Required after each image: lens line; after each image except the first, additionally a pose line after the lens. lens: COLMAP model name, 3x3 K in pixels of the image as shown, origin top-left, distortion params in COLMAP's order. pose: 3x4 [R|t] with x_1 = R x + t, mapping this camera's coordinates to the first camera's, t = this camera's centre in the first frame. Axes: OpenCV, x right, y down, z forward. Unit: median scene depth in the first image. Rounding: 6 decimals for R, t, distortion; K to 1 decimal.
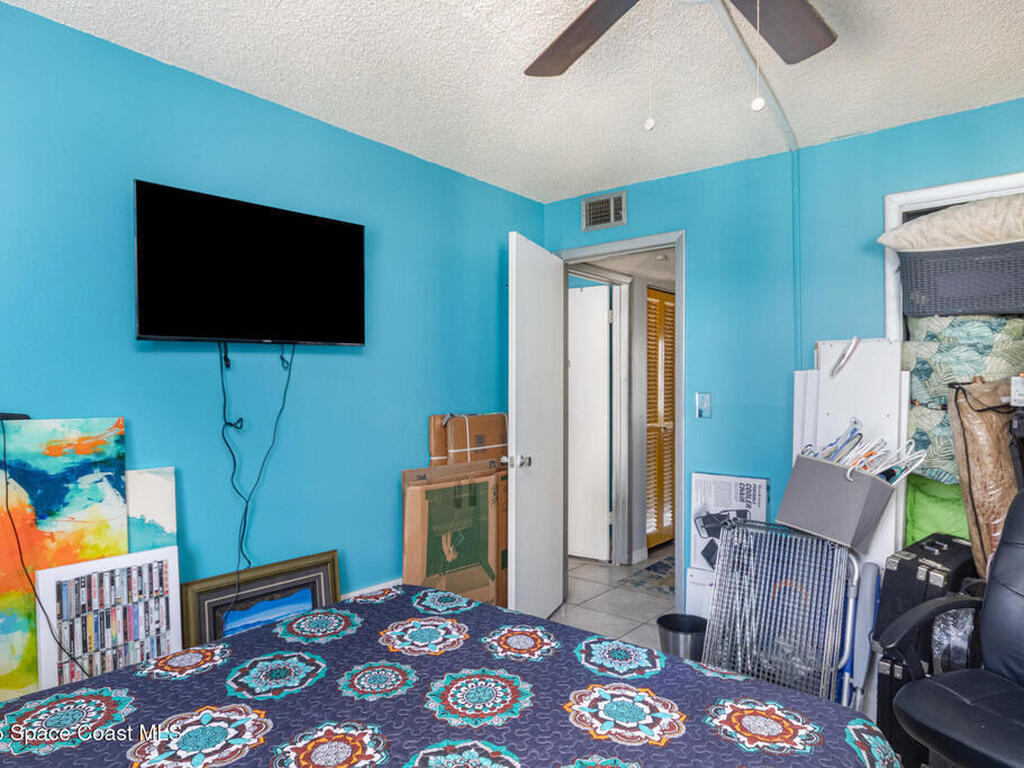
lens RADIAL K [[658.0, 0, 518.2], [0, 658.0, 387.0], [0, 0, 1]] dist [-0.000314, 0.003713]
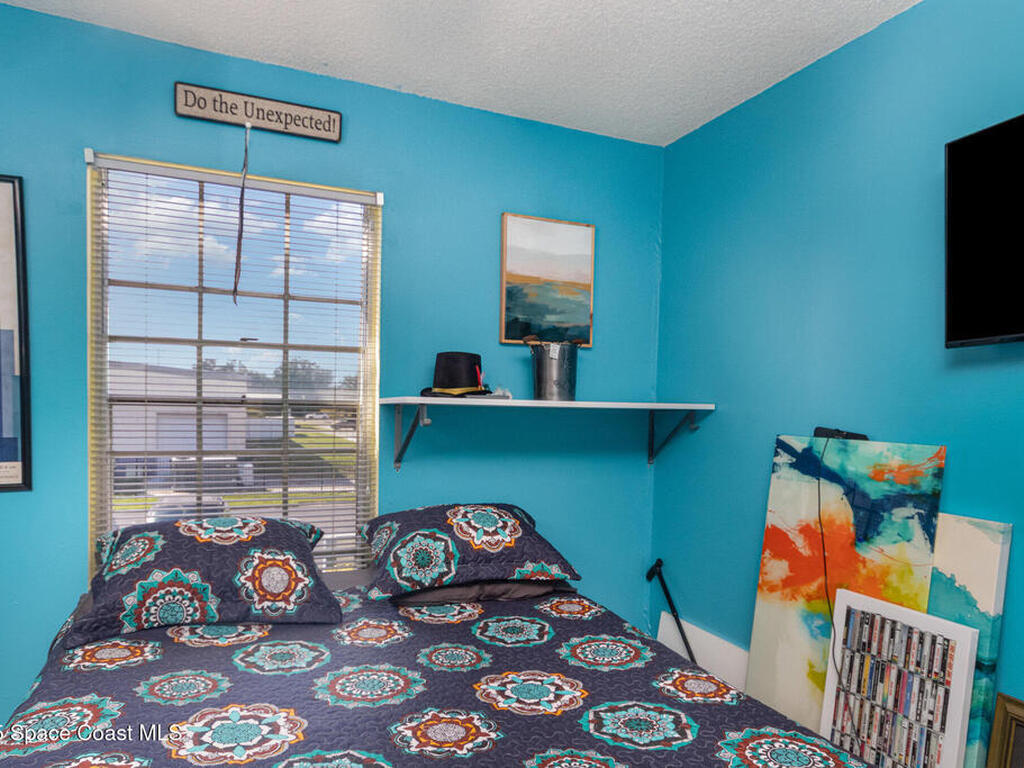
lens RADIAL K [[665.6, 0, 513.2], [0, 665.6, 428.8], [0, 0, 1]] dist [-0.001202, 0.005268]
pose [[-0.445705, 0.020292, -0.894950, 0.377838], [-0.027906, 0.998942, 0.036547, 0.009734], [0.894745, 0.041264, -0.444667, 0.929336]]
